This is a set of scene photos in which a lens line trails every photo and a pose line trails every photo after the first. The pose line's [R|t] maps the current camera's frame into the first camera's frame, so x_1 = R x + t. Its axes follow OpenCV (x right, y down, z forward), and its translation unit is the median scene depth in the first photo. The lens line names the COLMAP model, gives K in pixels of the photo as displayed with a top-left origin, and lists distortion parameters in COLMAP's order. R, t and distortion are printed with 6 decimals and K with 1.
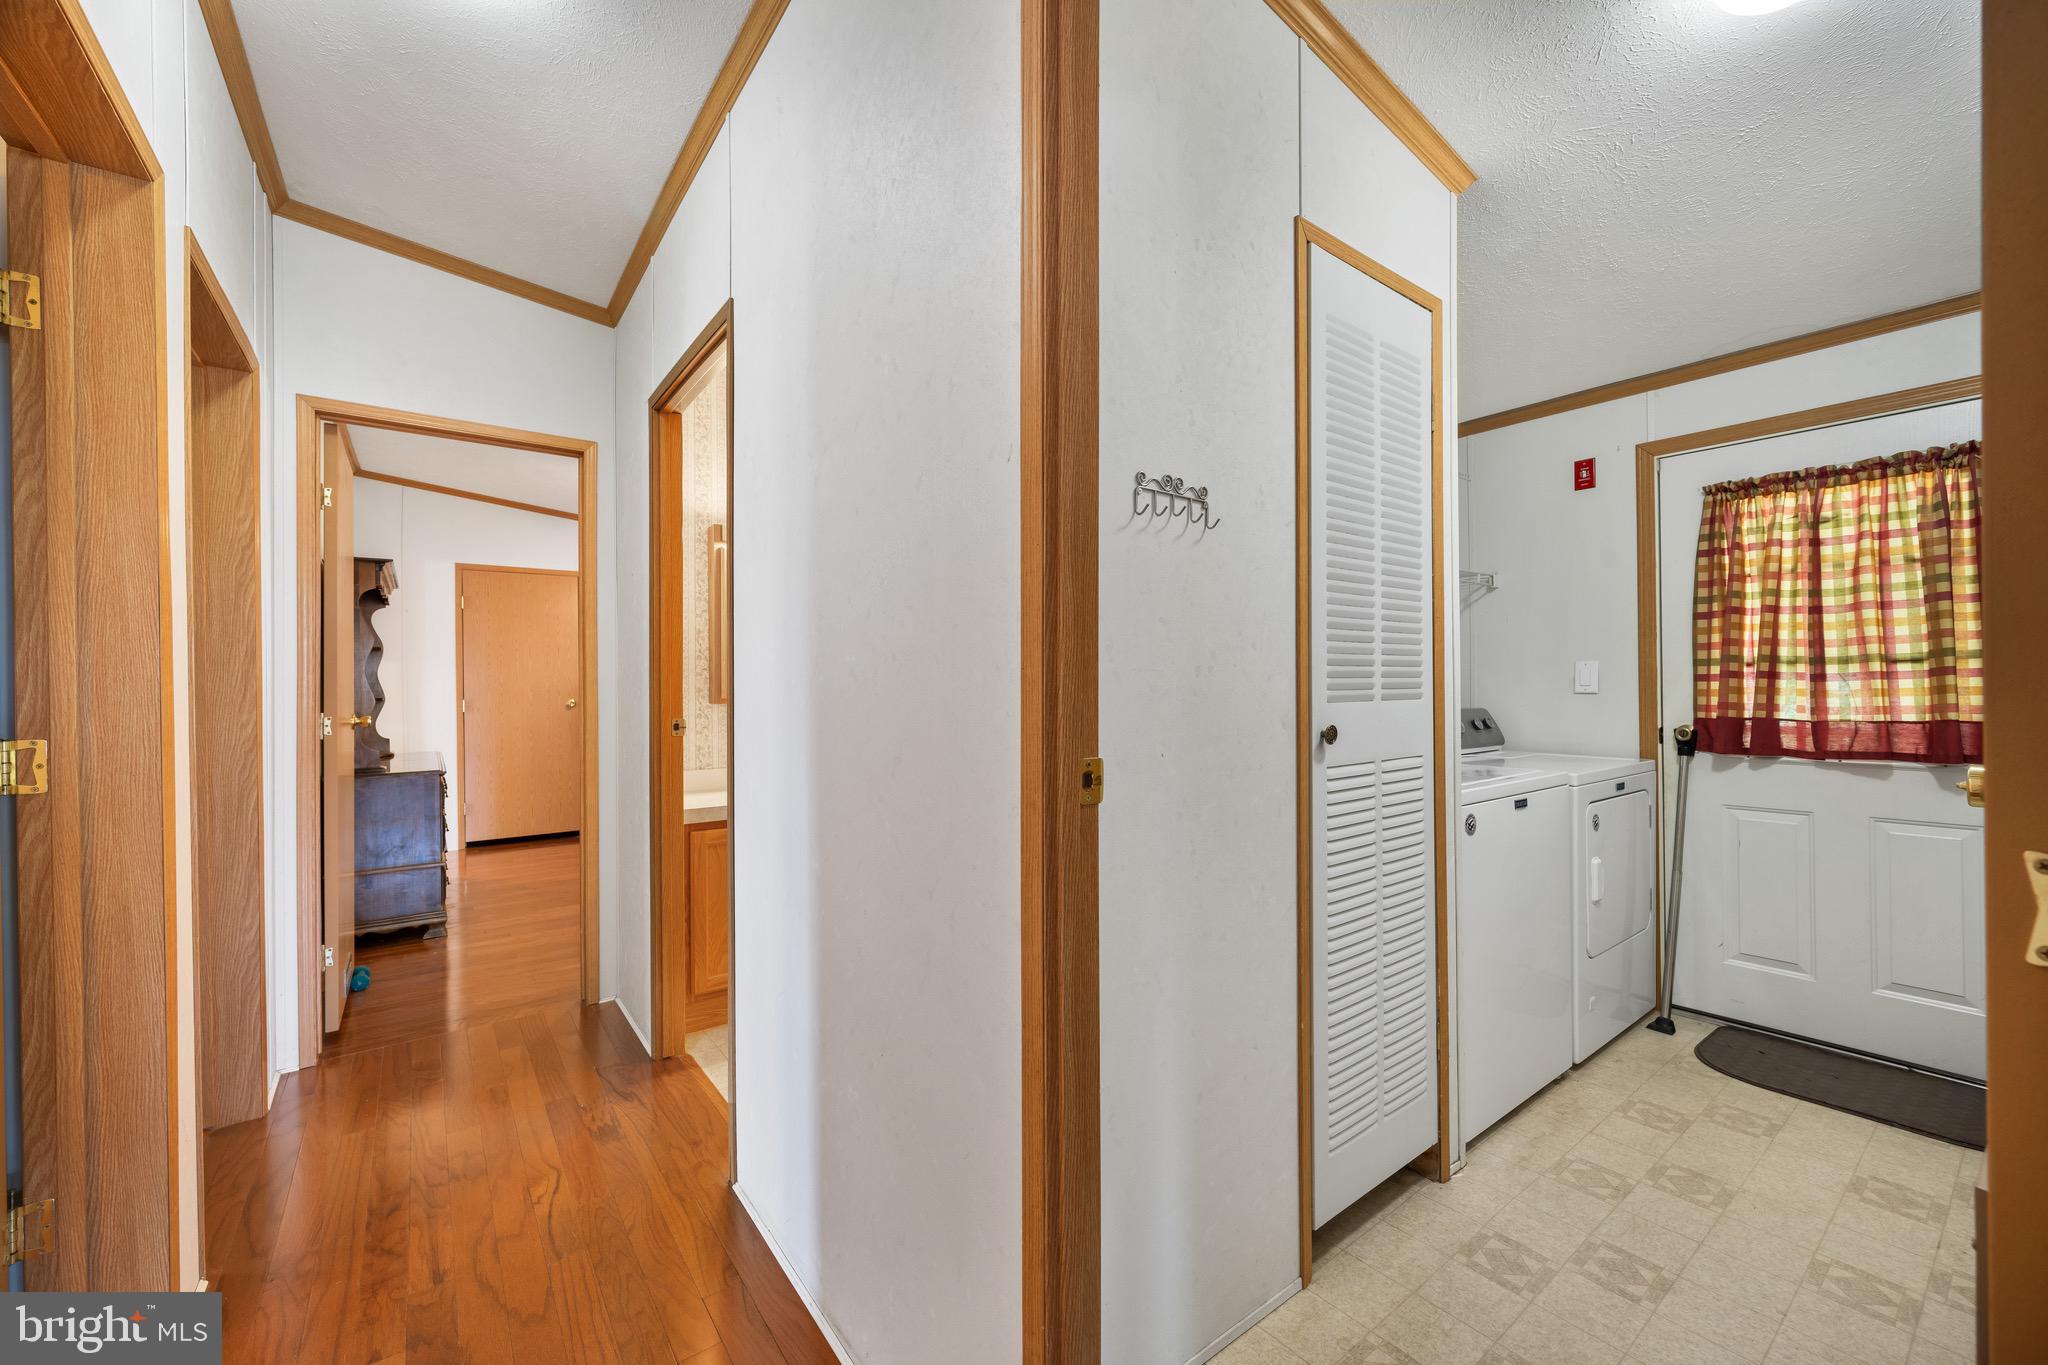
lens RADIAL K [[806.2, 0, 1026.9], [0, 806.2, 692.0], [0, 0, 1]] dist [-0.000273, 0.000147]
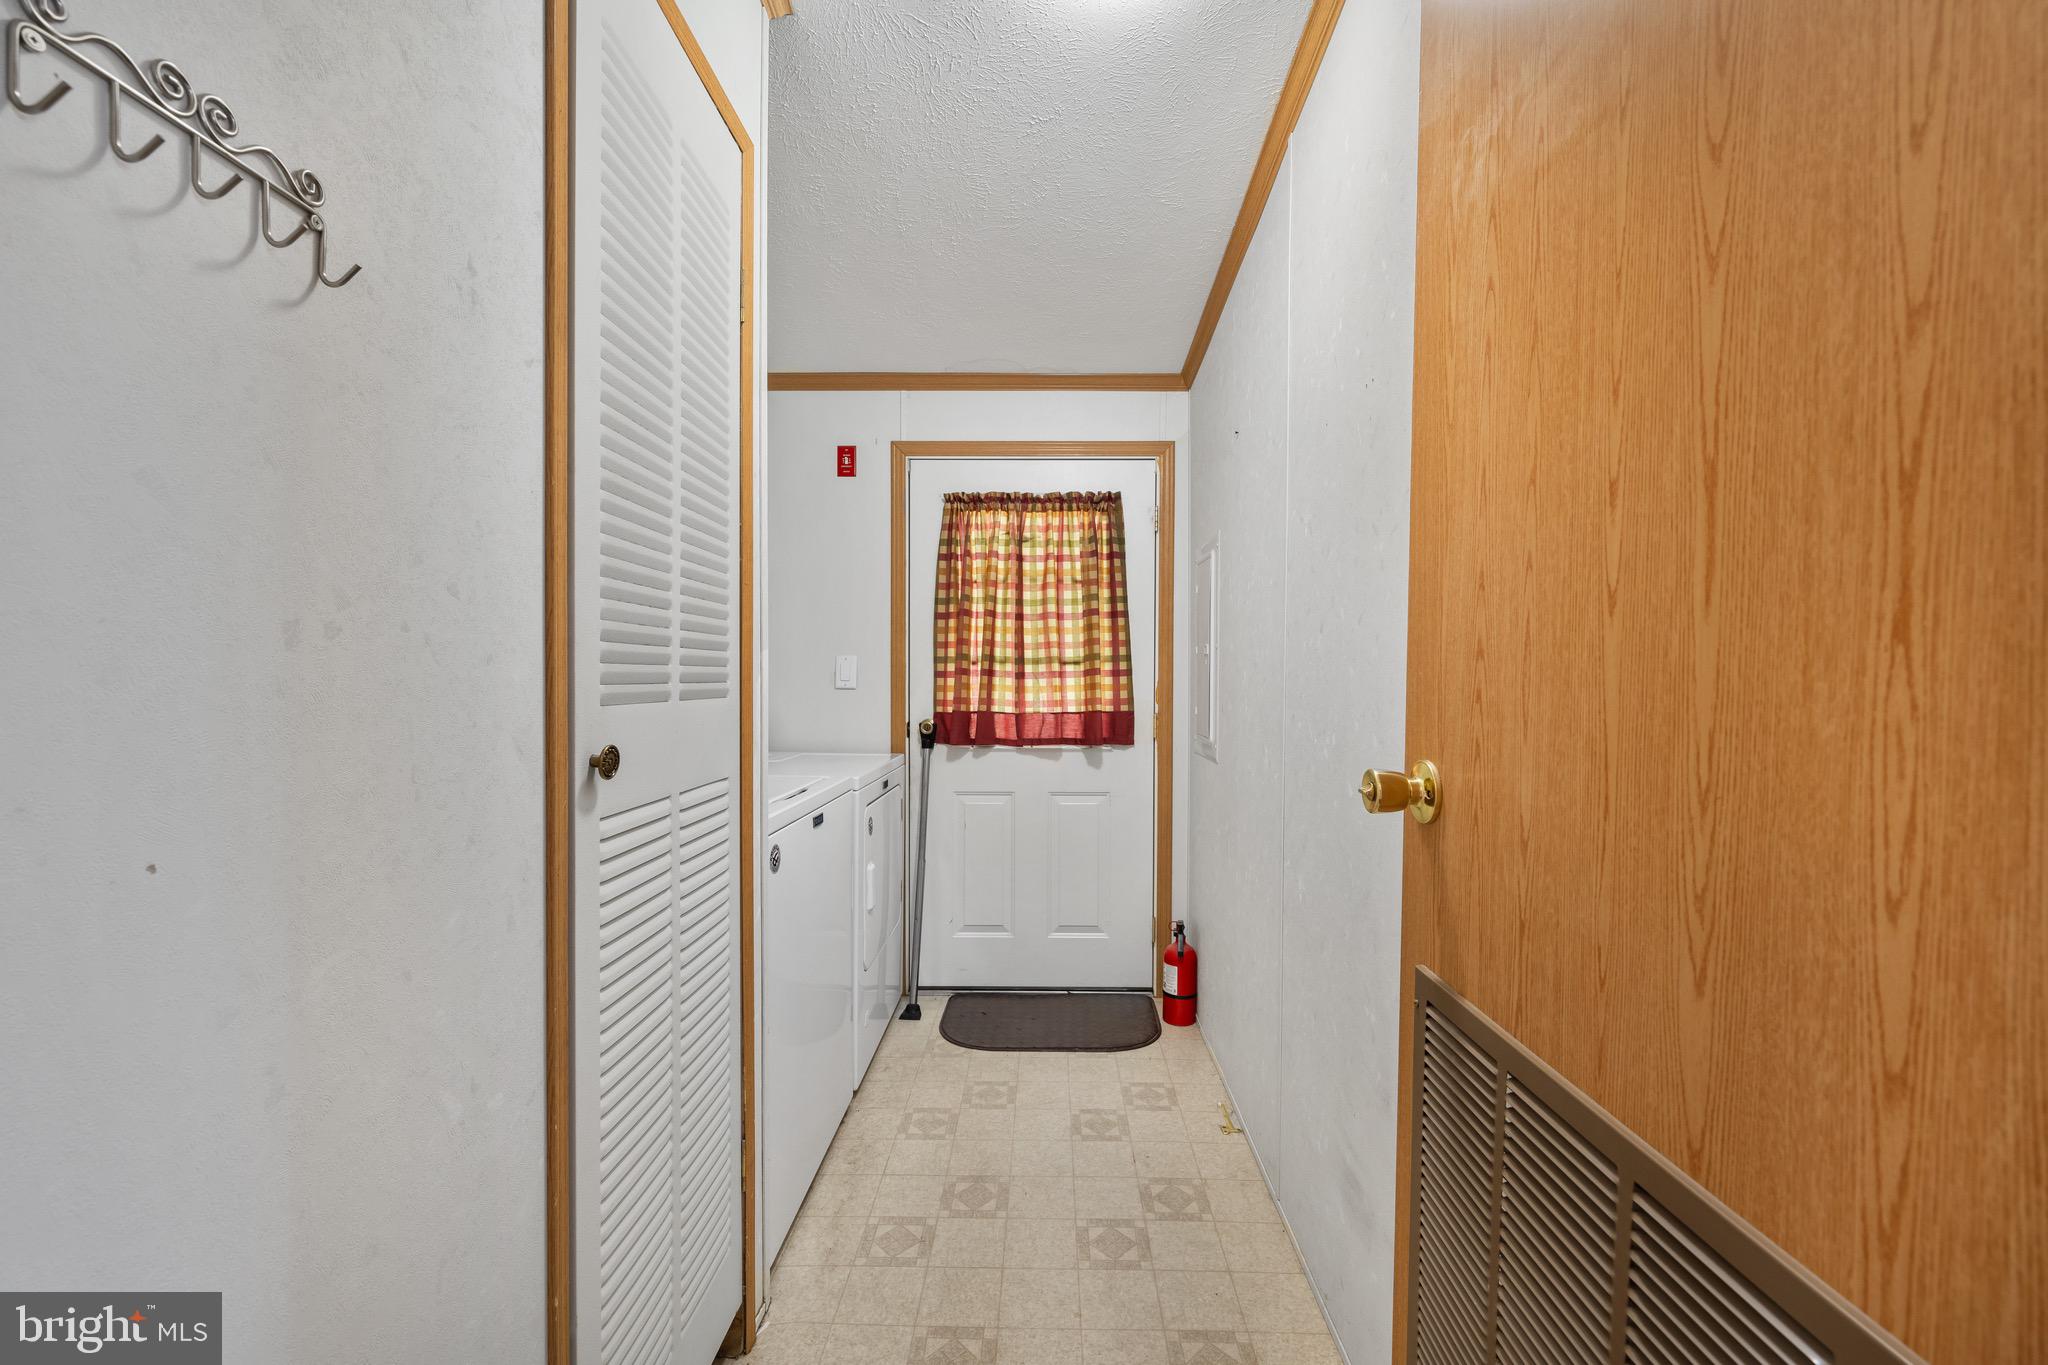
lens RADIAL K [[806.2, 0, 1026.9], [0, 806.2, 692.0], [0, 0, 1]] dist [-0.000273, 0.000147]
pose [[0.610813, -0.001454, 0.791774, 0.073167], [-0.004757, 0.999974, 0.005506, -0.000823], [-0.791761, -0.007129, 0.610790, 0.288634]]
